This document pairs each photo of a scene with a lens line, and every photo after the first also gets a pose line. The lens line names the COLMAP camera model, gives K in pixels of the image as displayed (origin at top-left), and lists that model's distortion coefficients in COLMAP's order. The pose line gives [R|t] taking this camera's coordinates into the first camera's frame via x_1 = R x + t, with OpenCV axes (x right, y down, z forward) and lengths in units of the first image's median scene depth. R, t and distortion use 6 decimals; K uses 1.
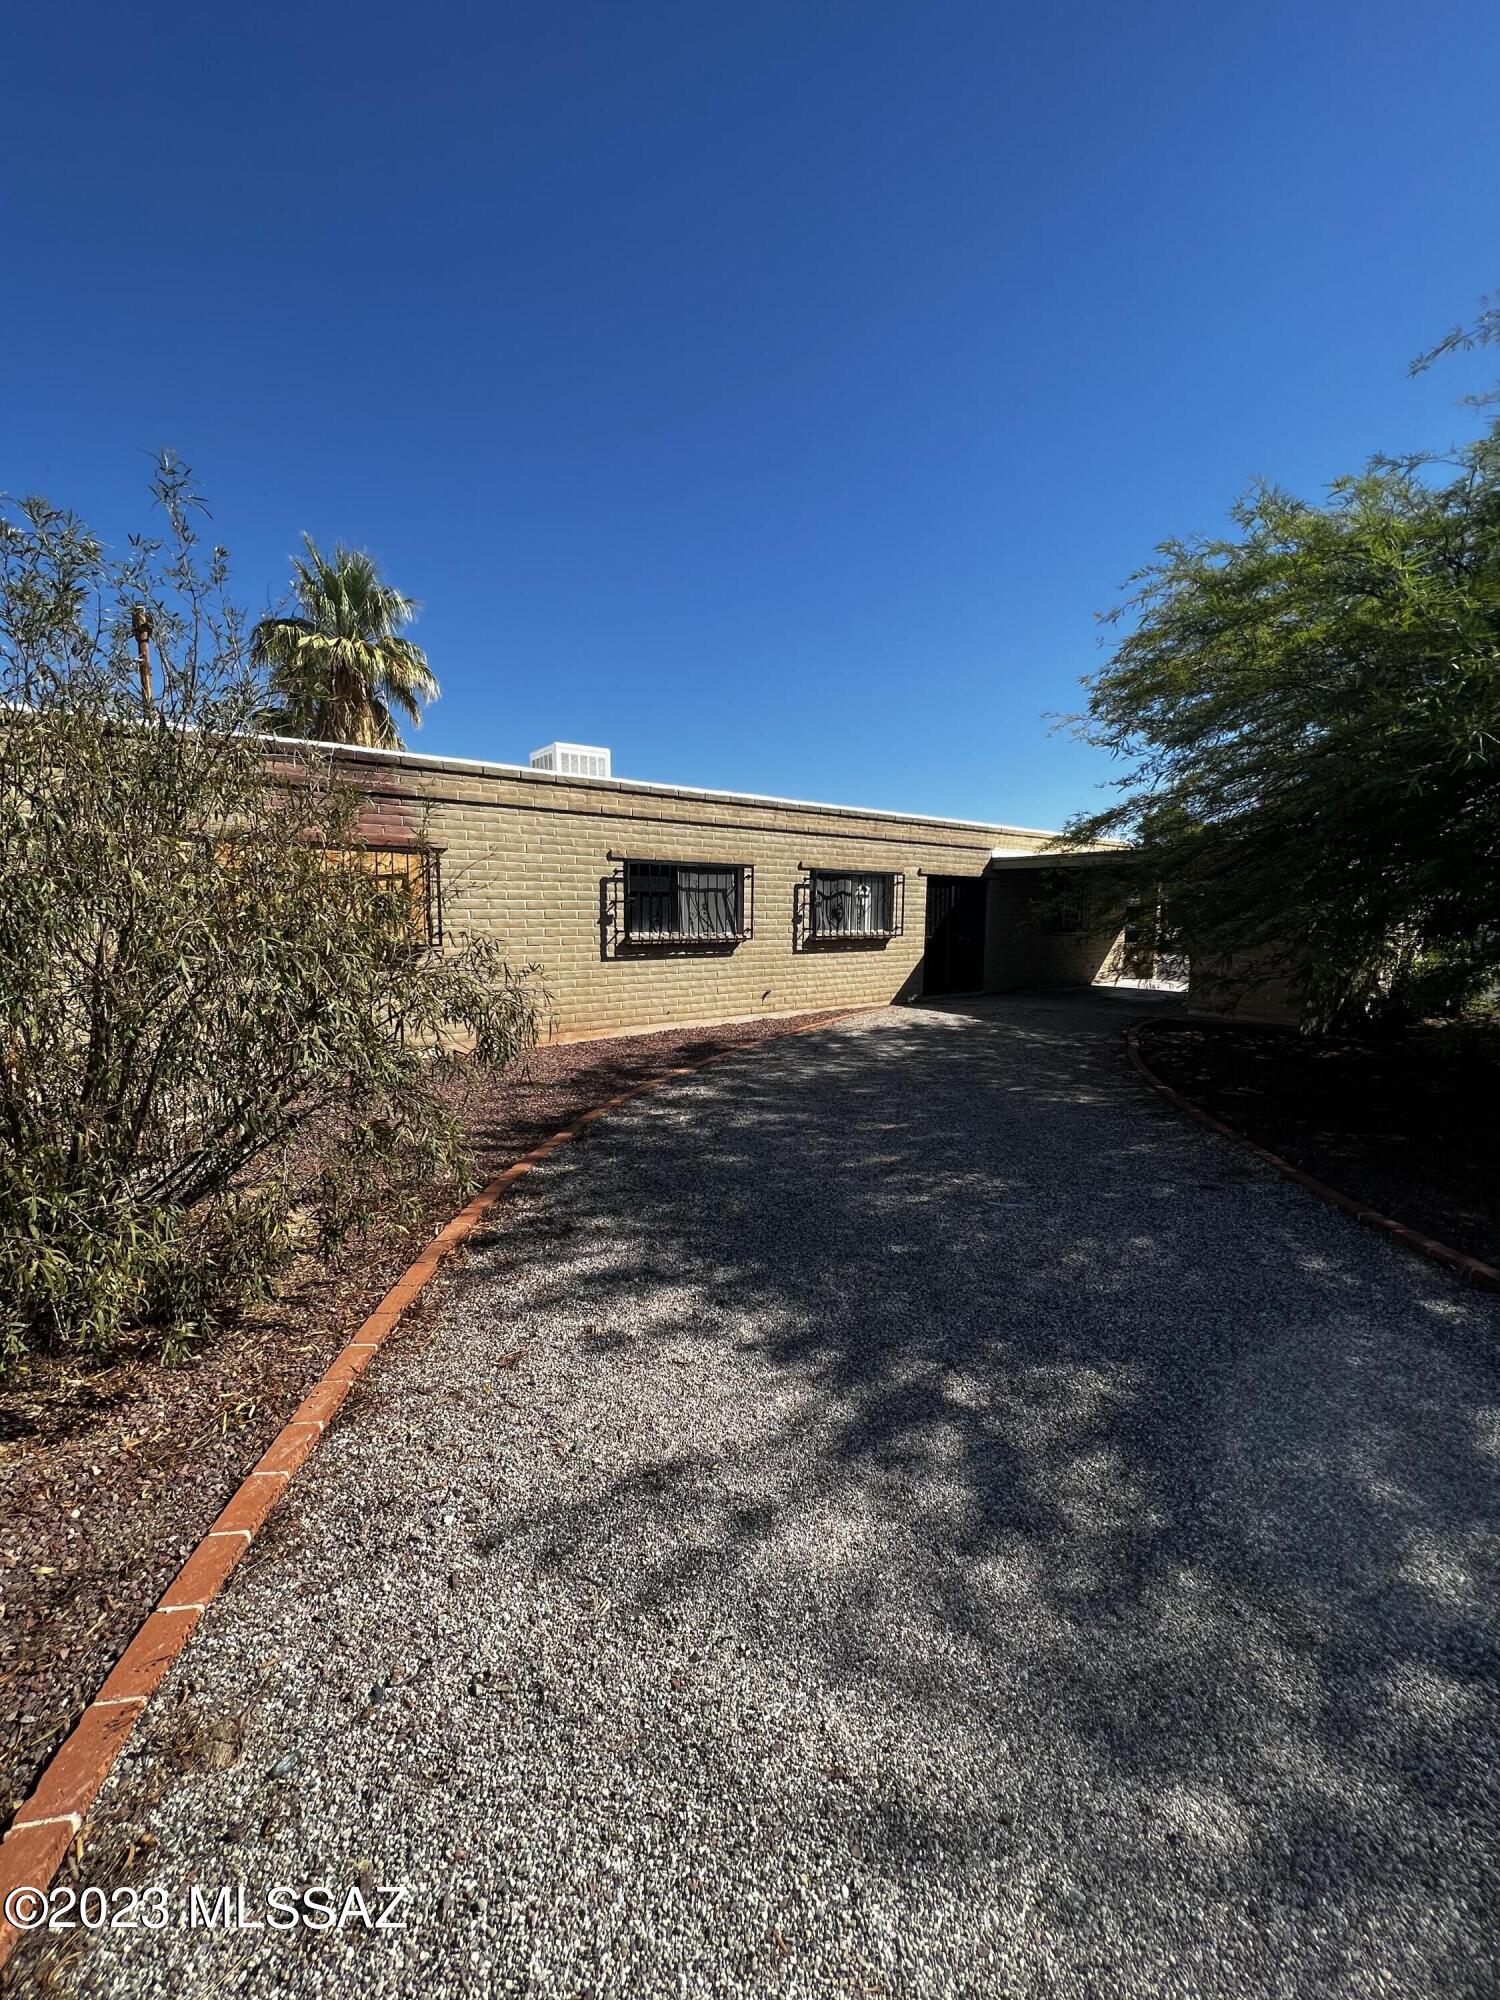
lens RADIAL K [[798.4, 0, 746.9], [0, 798.4, 995.0], [0, 0, 1]] dist [-0.000849, 0.000174]
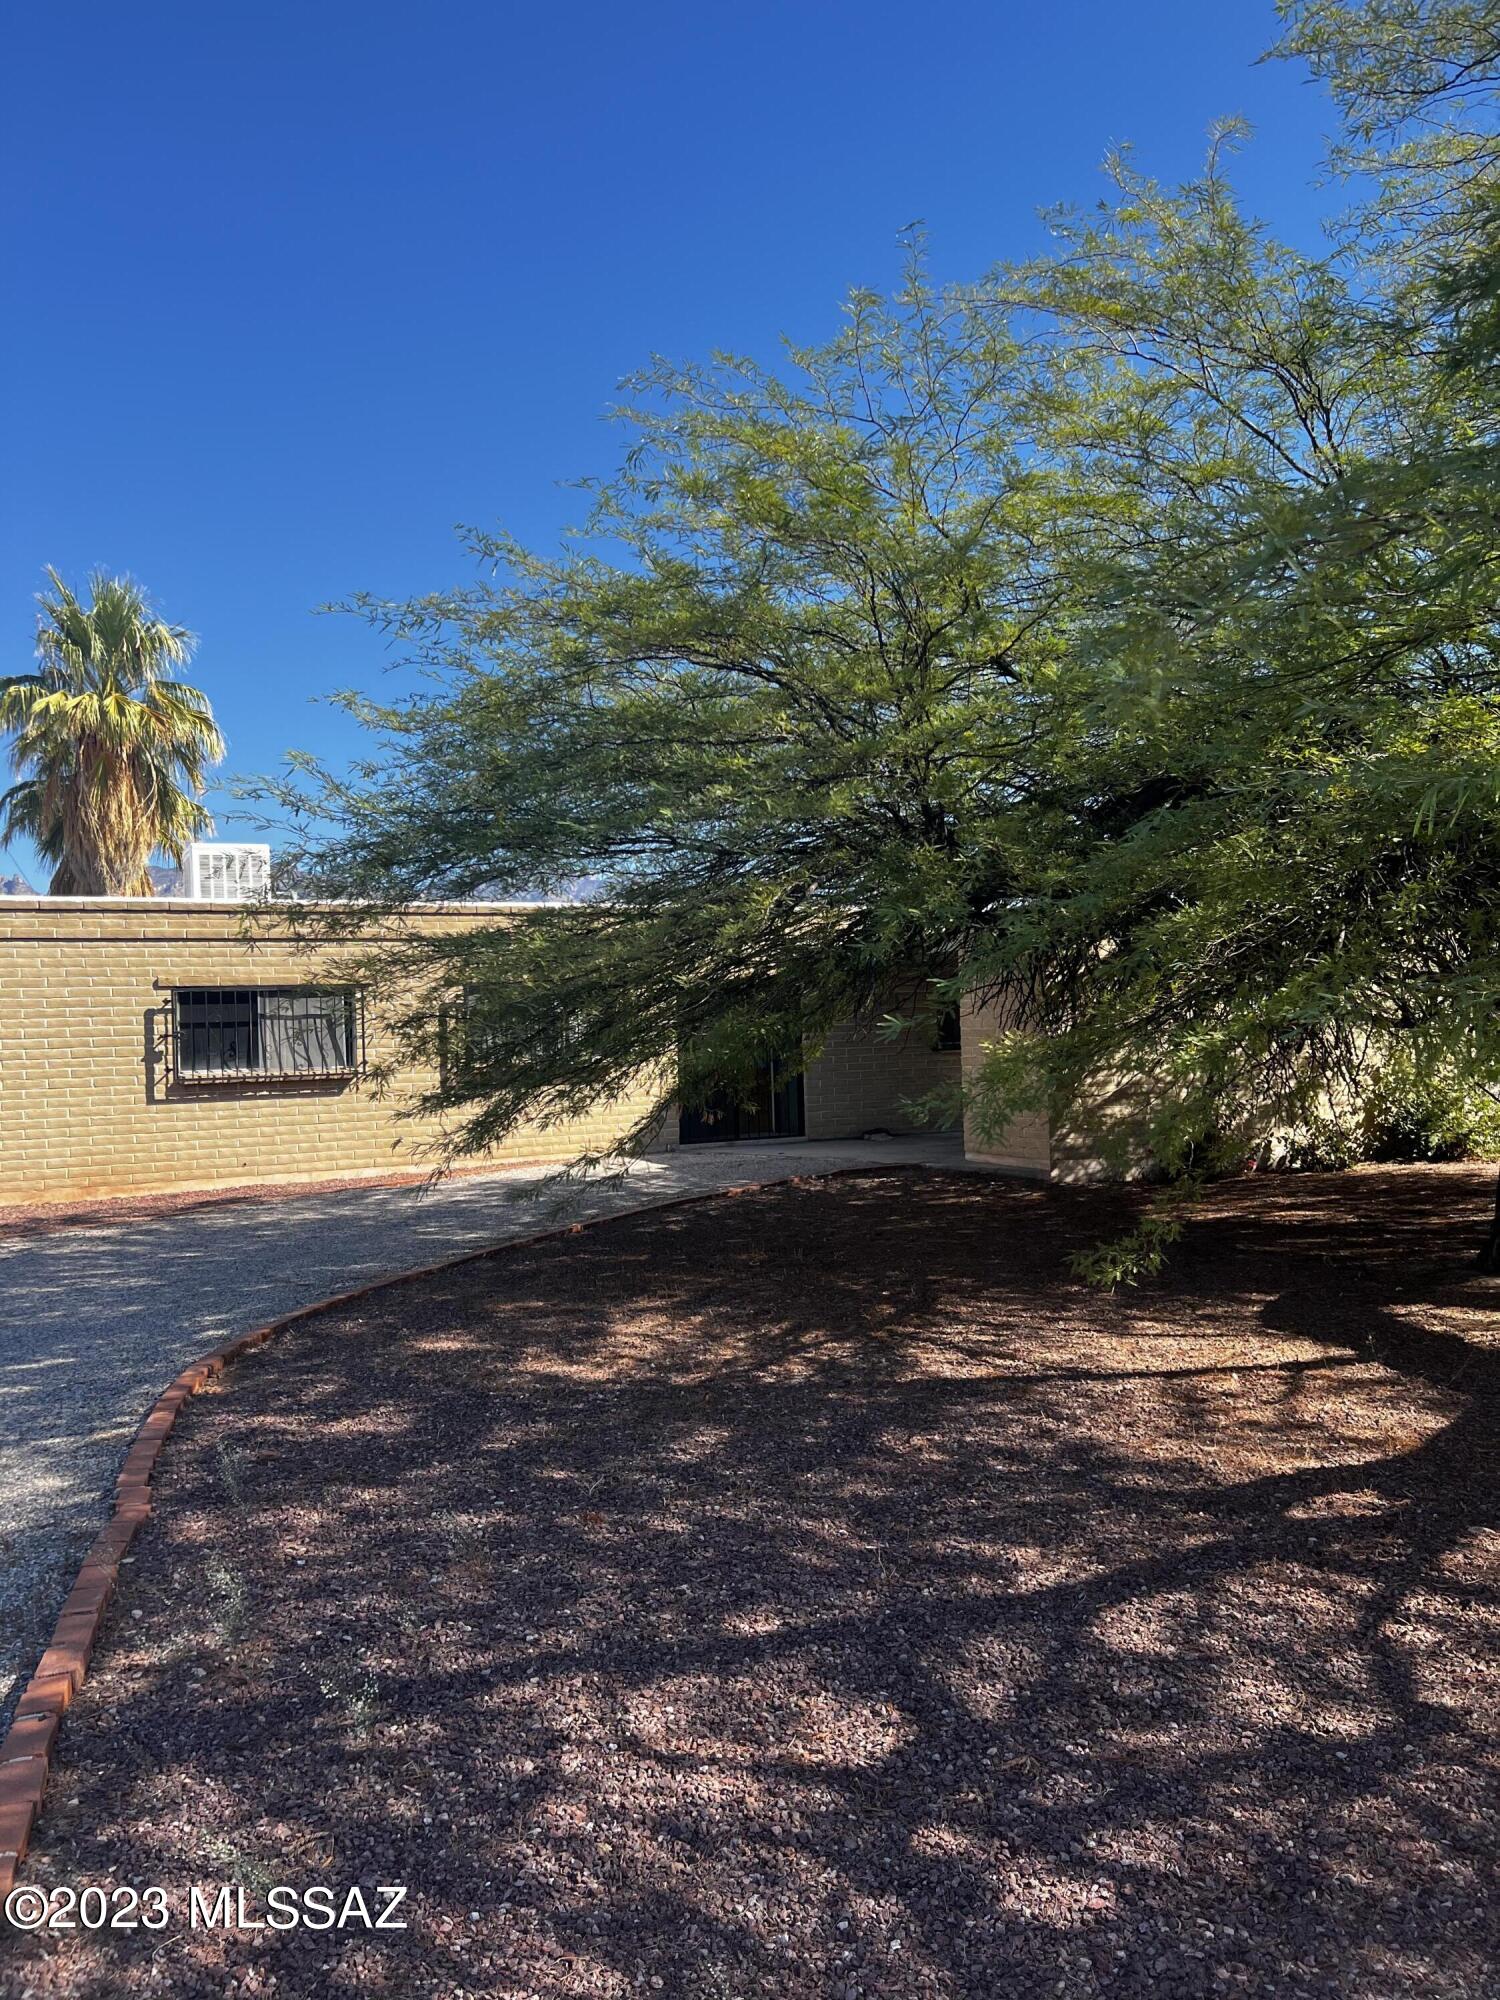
lens RADIAL K [[1527.7, 0, 750.0], [0, 1527.7, 1000.0], [0, 0, 1]] dist [0.001789, 0.000232]
pose [[0.982041, -0.049325, -0.182108, 0.721961], [0.024742, 0.990554, -0.134870, 0.080370], [0.187040, 0.127942, 0.973985, -0.481695]]
